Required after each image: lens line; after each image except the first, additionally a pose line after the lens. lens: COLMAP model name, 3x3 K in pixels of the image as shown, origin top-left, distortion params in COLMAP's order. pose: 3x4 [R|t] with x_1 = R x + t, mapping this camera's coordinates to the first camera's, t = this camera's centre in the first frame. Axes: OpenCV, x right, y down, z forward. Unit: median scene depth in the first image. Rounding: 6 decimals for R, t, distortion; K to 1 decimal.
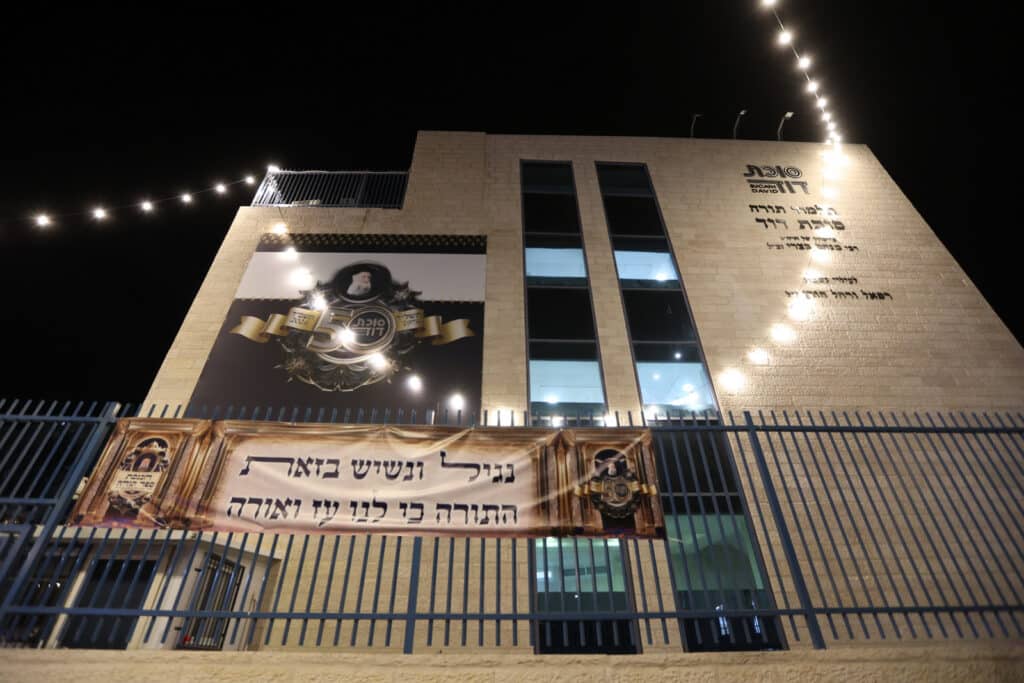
lens RADIAL K [[468.1, 0, 506.9], [0, 468.1, 343.7], [0, 0, 1]] dist [-0.032125, 0.011547]
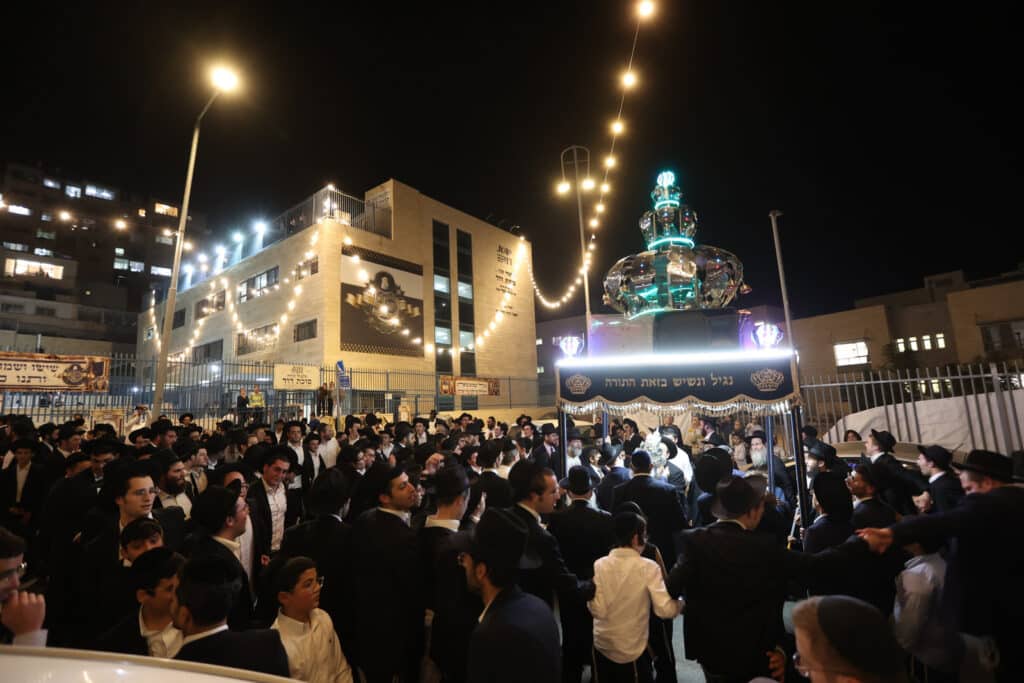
lens RADIAL K [[468.1, 0, 506.9], [0, 468.1, 343.7], [0, 0, 1]] dist [-0.032125, 0.011547]
pose [[0.629834, 0.090194, 0.771475, -1.822550], [-0.414408, 0.879081, 0.235549, -0.712006], [-0.656944, -0.468062, 0.591052, -1.035698]]
